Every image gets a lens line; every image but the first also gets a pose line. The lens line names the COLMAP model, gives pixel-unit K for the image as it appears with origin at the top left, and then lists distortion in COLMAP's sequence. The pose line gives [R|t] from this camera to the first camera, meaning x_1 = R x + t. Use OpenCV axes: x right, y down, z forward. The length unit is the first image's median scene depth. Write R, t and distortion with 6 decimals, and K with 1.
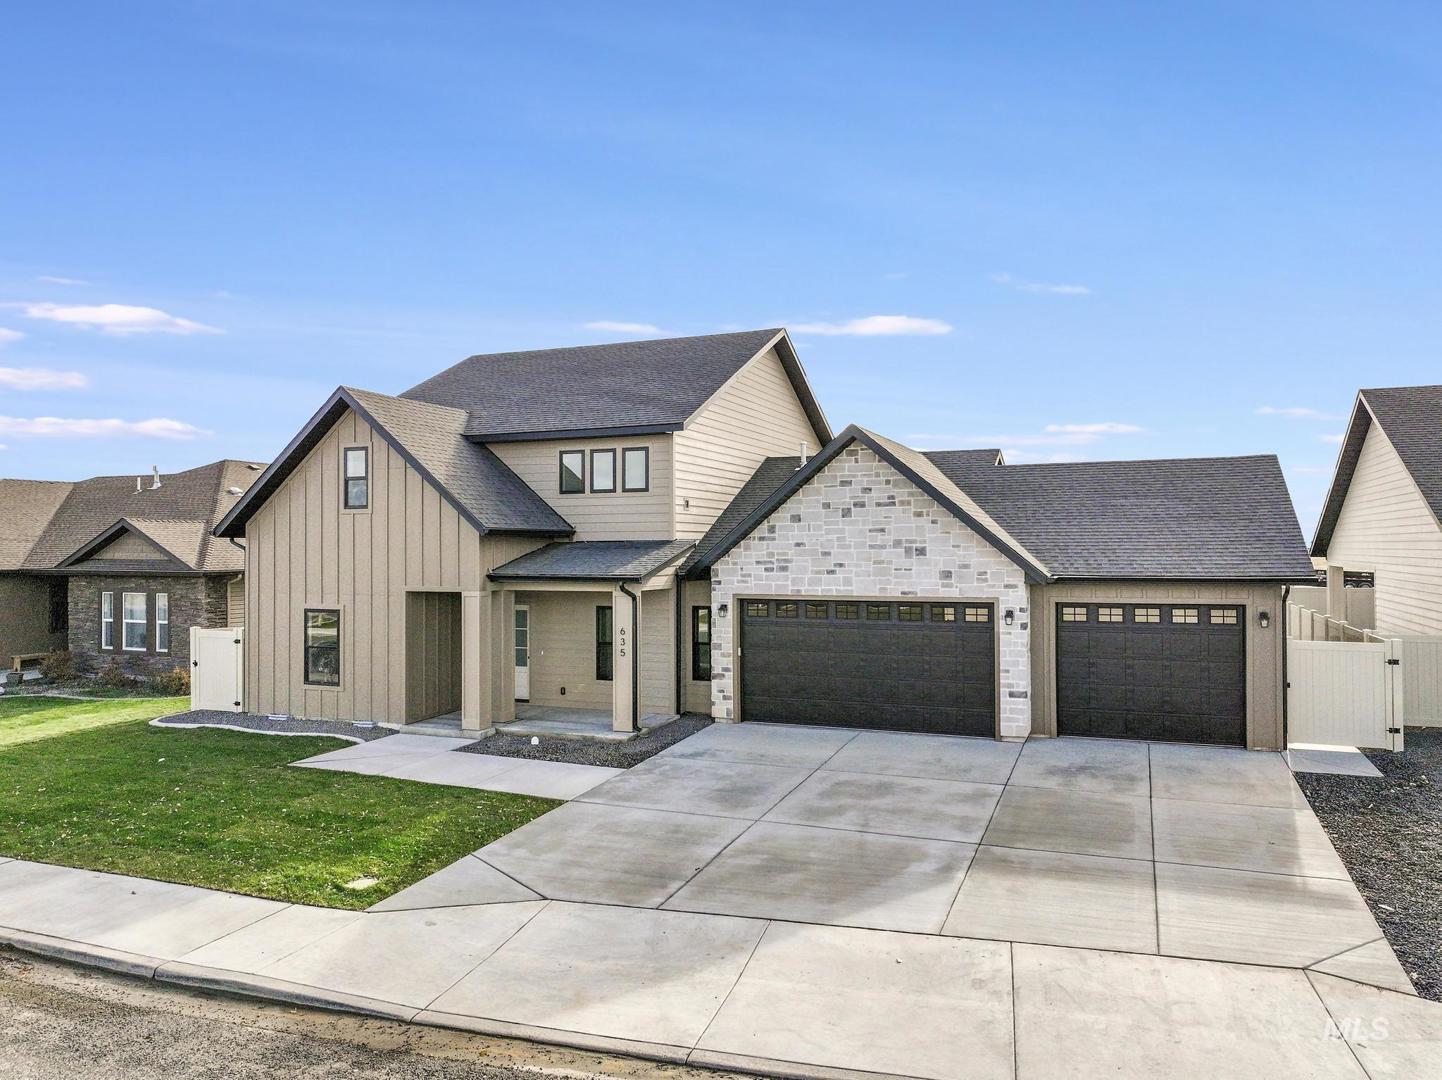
lens RADIAL K [[1016.2, 0, 725.9], [0, 1016.2, 536.0], [0, 0, 1]] dist [-0.006208, 0.019231]
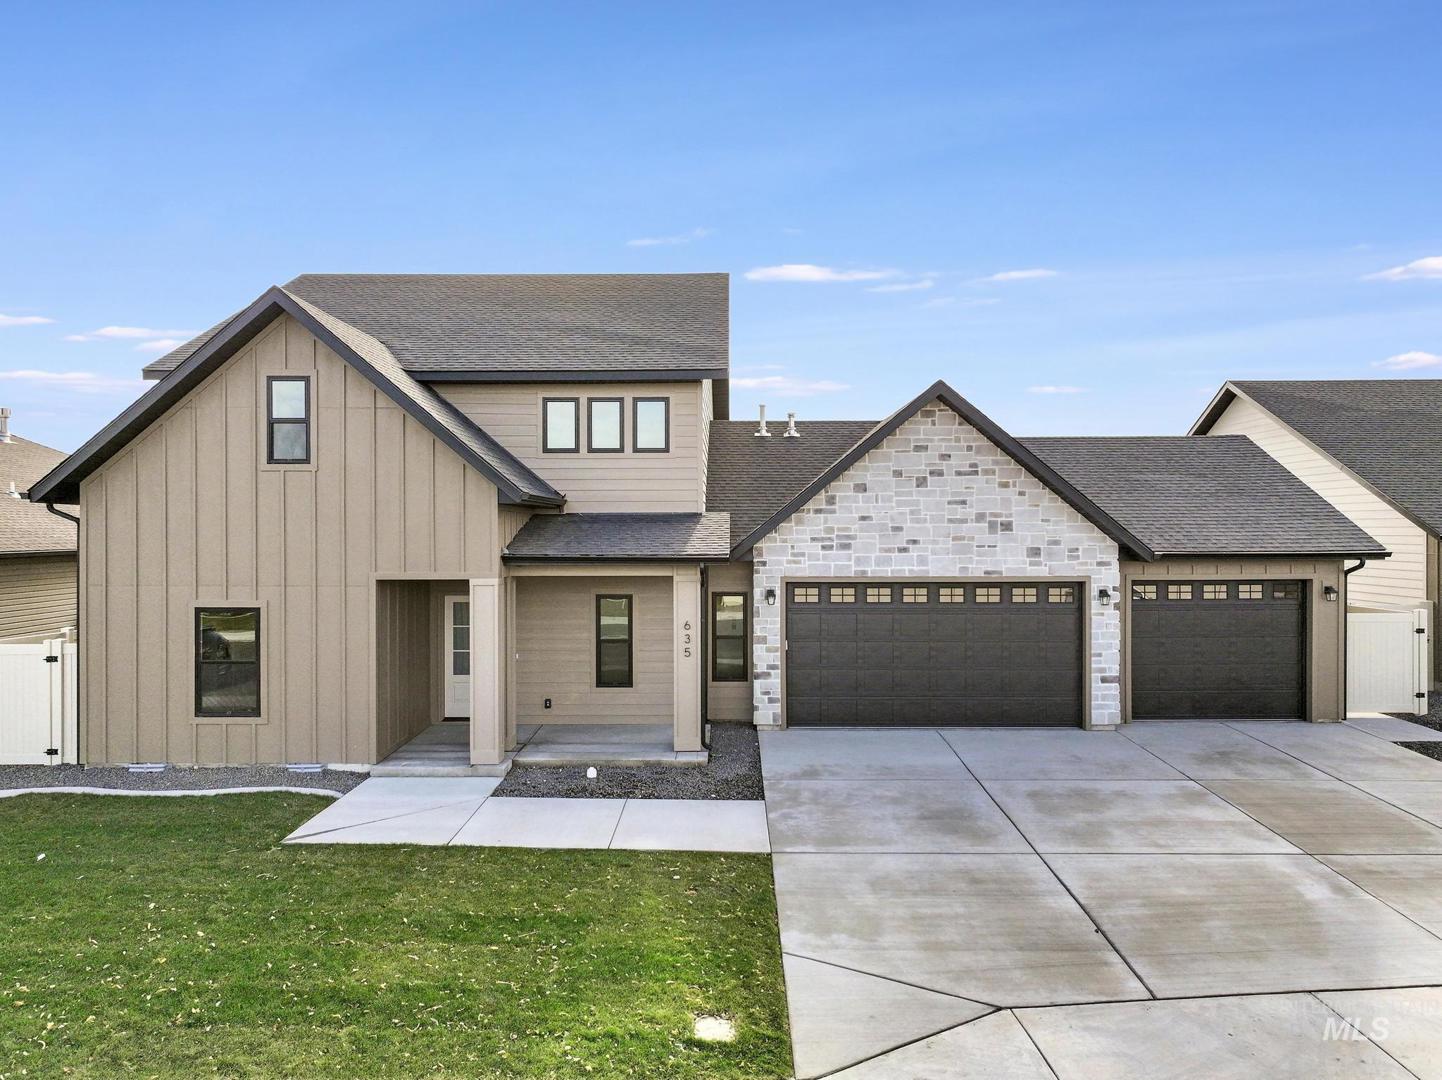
lens RADIAL K [[1016.2, 0, 725.9], [0, 1016.2, 536.0], [0, 0, 1]] dist [-0.006208, 0.019231]
pose [[0.929814, 0.000095, 0.368030, -0.369317], [-0.005725, 0.999883, 0.014207, 0.012426], [-0.367985, -0.015317, 0.929705, 0.252503]]
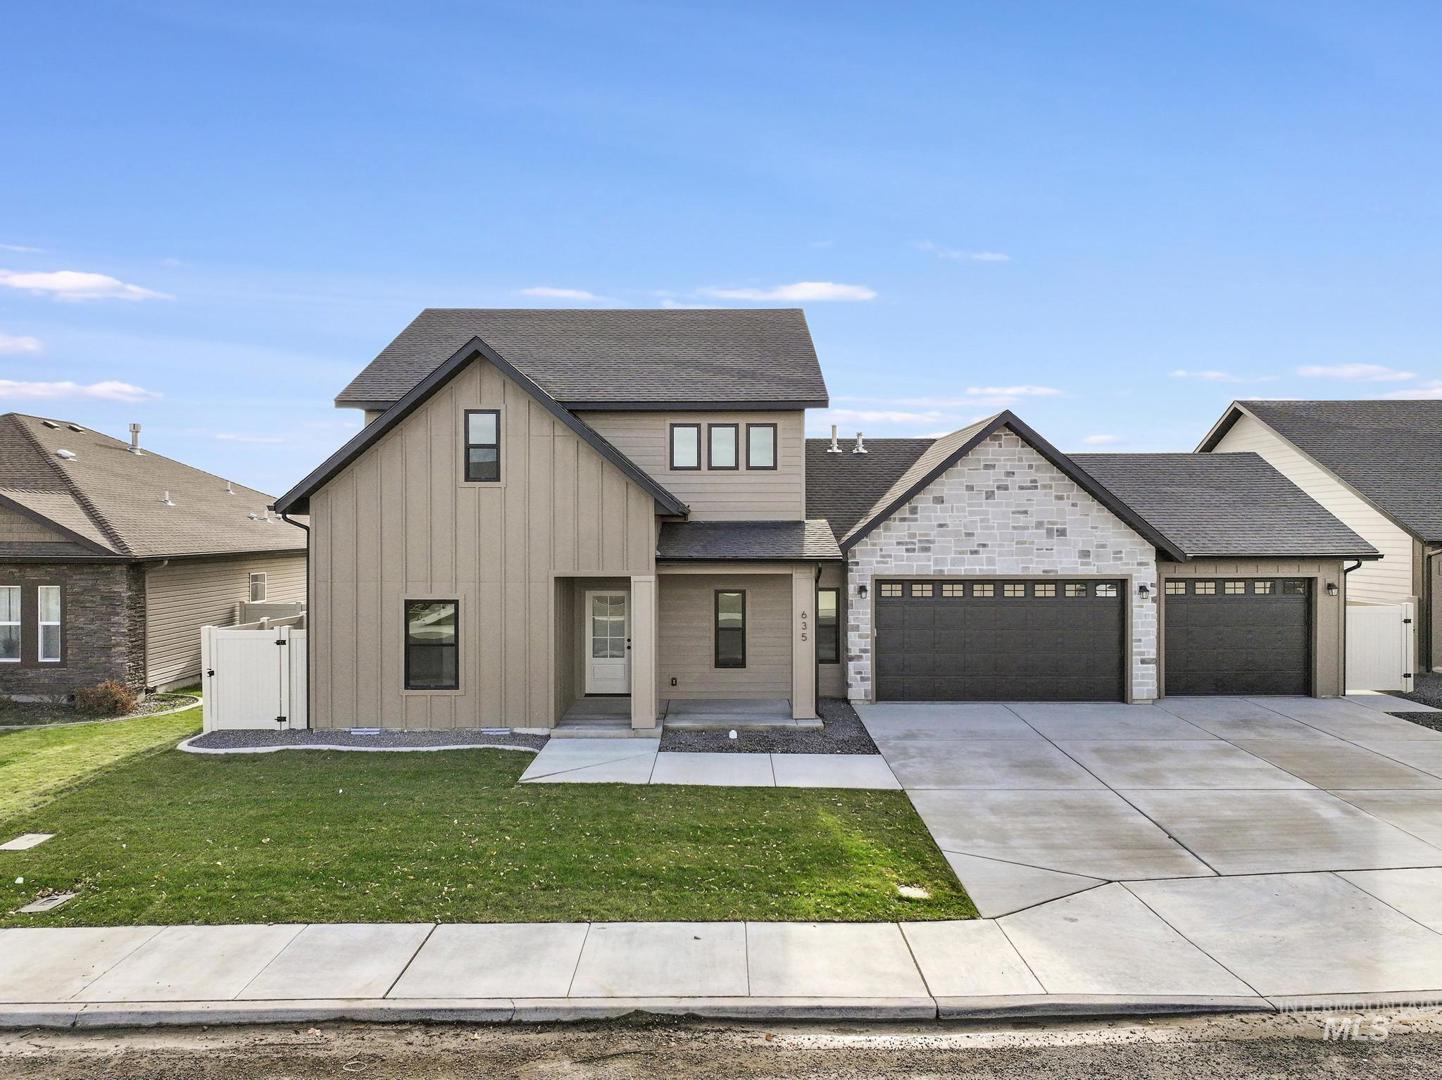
lens RADIAL K [[1016.2, 0, 721.0], [0, 1016.2, 540.0], [0, 0, 1]] dist [0.000210, 0.007762]
pose [[0.926885, -0.000447, 0.375345, -0.539806], [-0.006329, 0.999838, 0.016821, 0.007491], [-0.375292, -0.017967, 0.926733, 0.141271]]
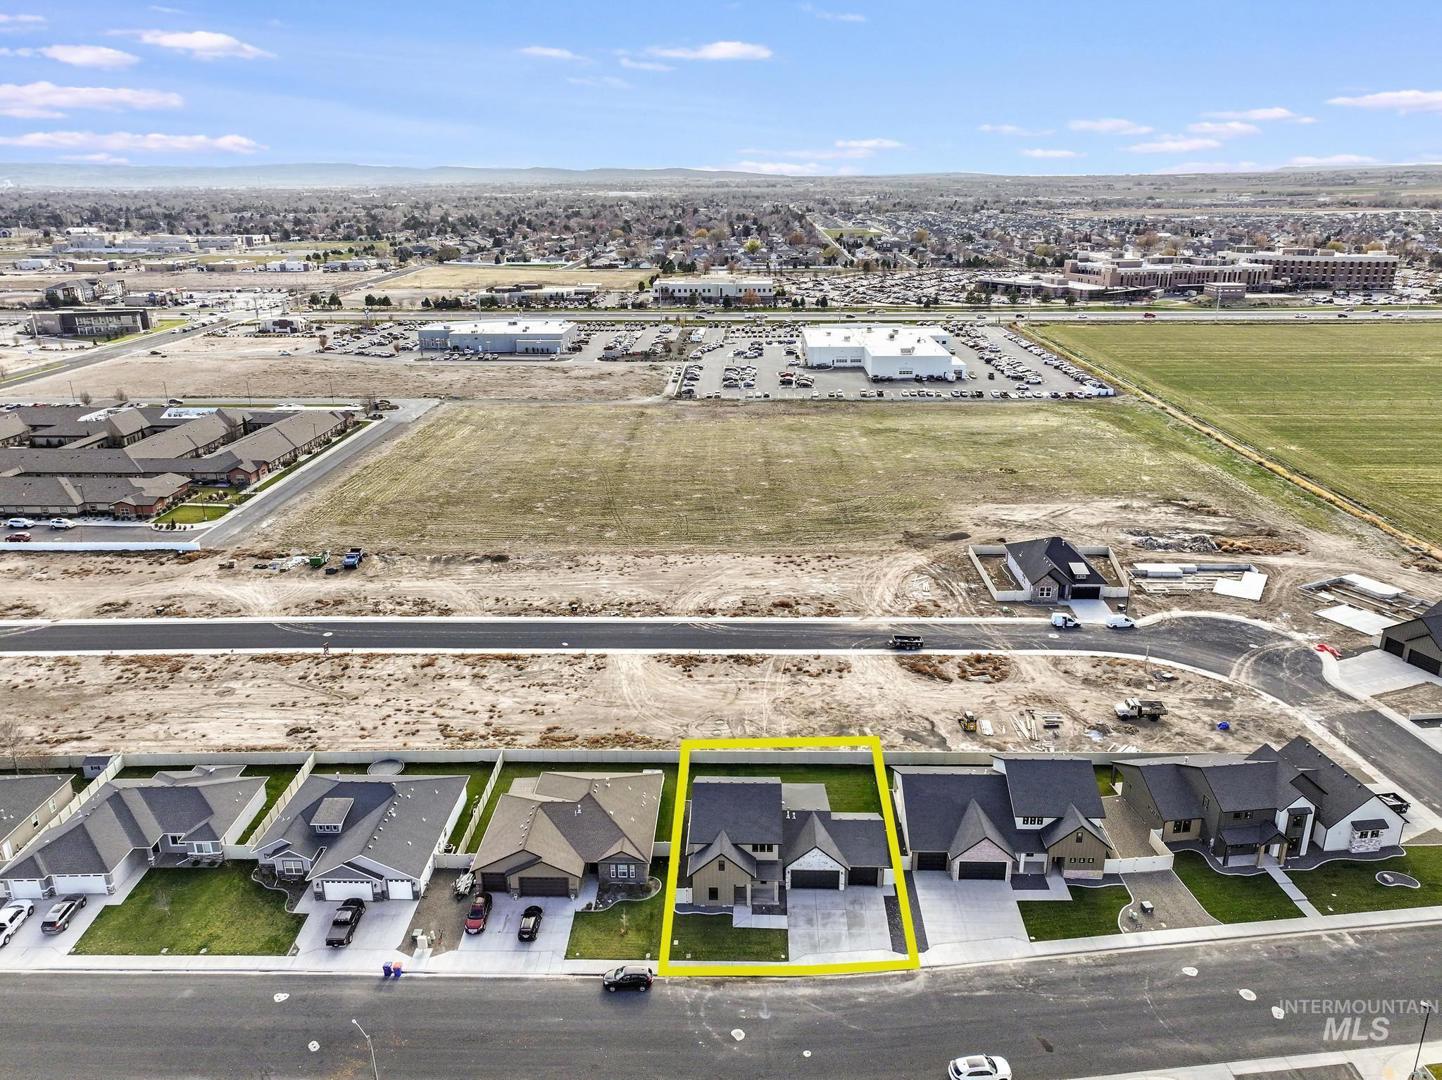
lens RADIAL K [[1020.0, 0, 727.2], [0, 1020.0, 544.0], [0, 0, 1]] dist [0.000840, -0.000205]
pose [[0.937773, -0.116786, 0.327021, -1.950878], [-0.000781, 0.941036, 0.338305, -3.531354], [-0.347248, -0.317508, 0.882387, -3.203875]]
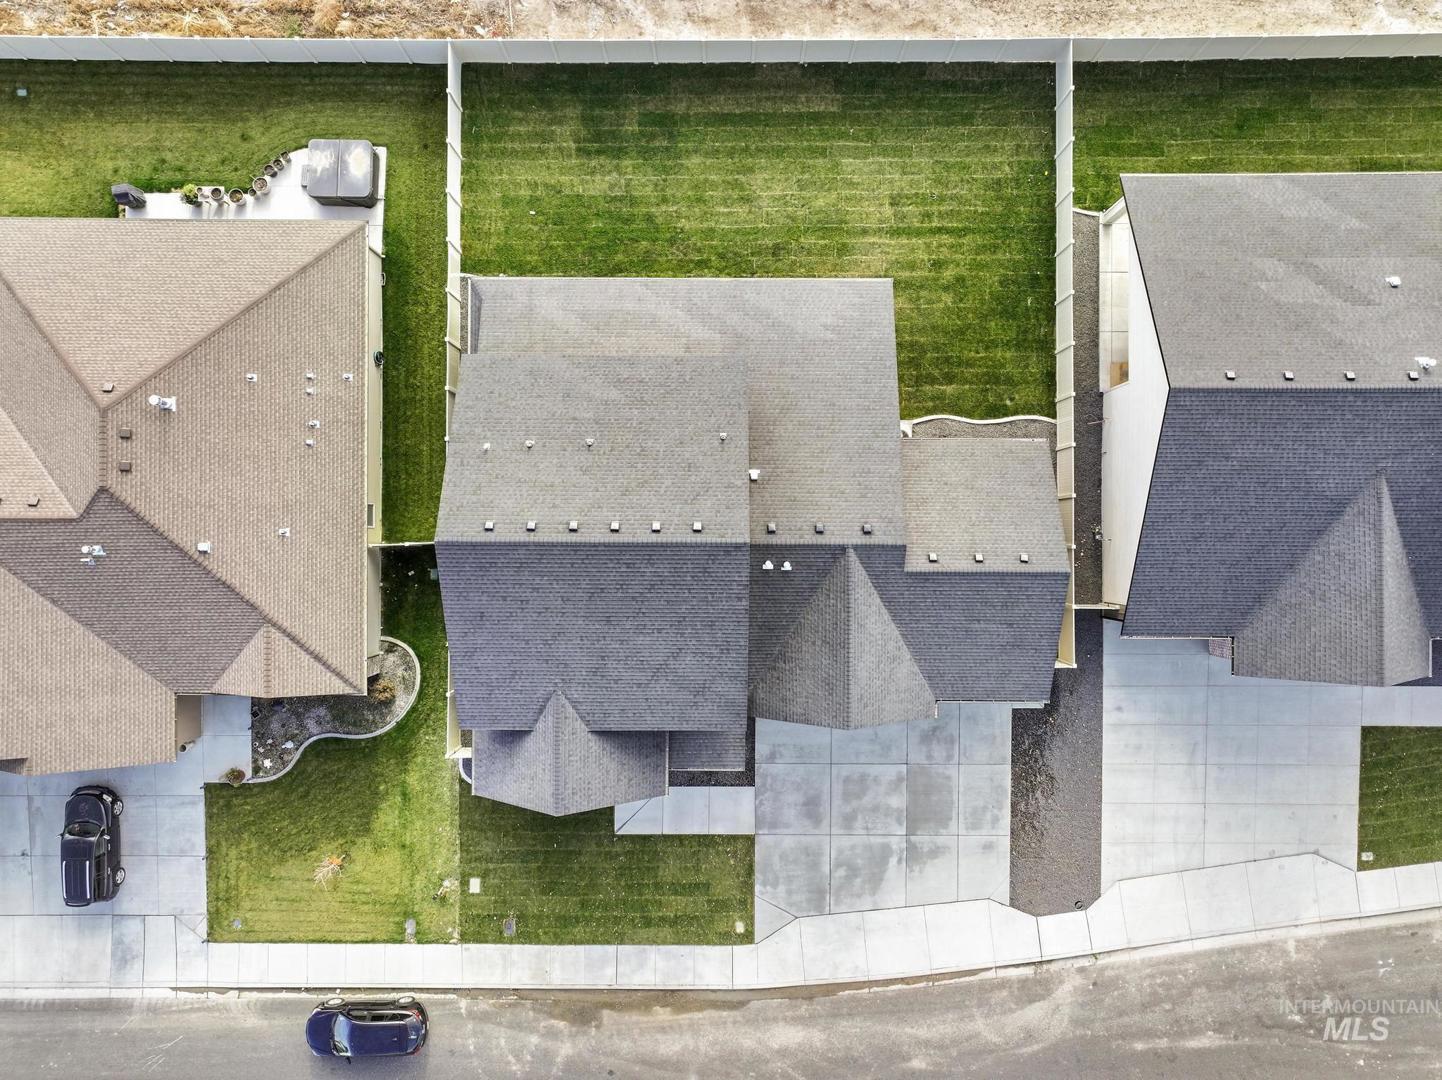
lens RADIAL K [[1016.2, 0, 725.9], [0, 1016.2, 536.0], [0, 0, 1]] dist [-0.006208, 0.019231]
pose [[0.928811, -0.370529, 0.004347, 0.042228], [-0.003490, 0.002983, 0.999989, -1.912880], [-0.370538, -0.928816, 0.001477, 1.396547]]
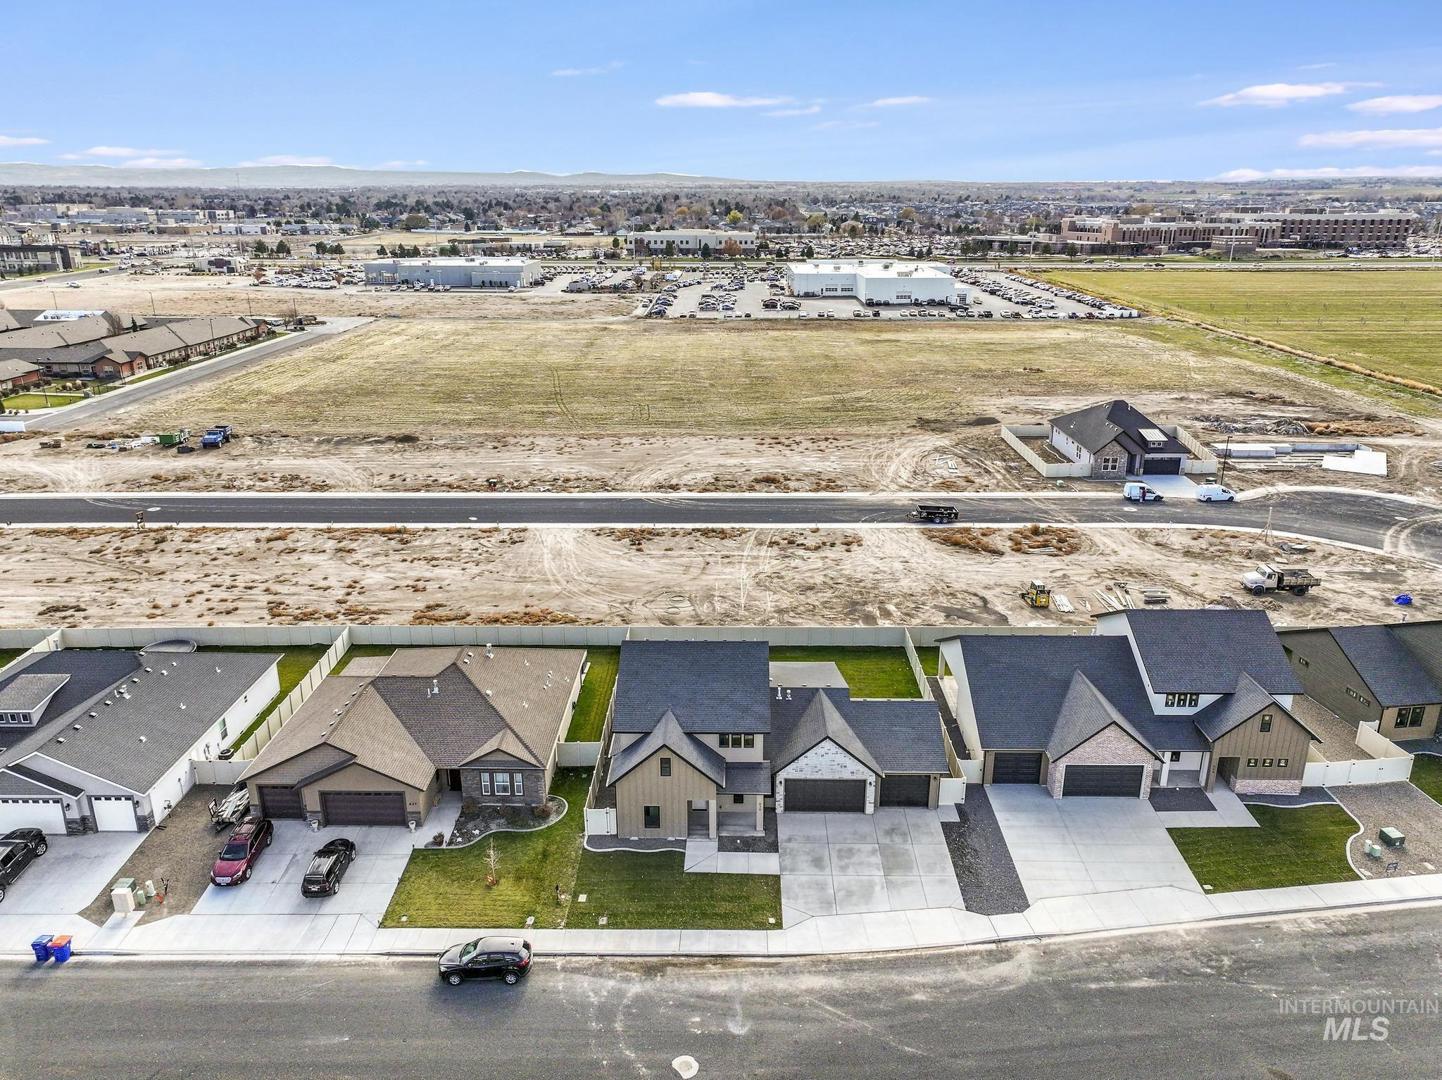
lens RADIAL K [[1016.2, 0, 725.9], [0, 1016.2, 536.0], [0, 0, 1]] dist [-0.006208, 0.019231]
pose [[0.932489, -0.112815, 0.343129, -1.219004], [-0.006274, 0.944769, 0.327676, -1.772430], [-0.361144, -0.307707, 0.880279, -1.540566]]
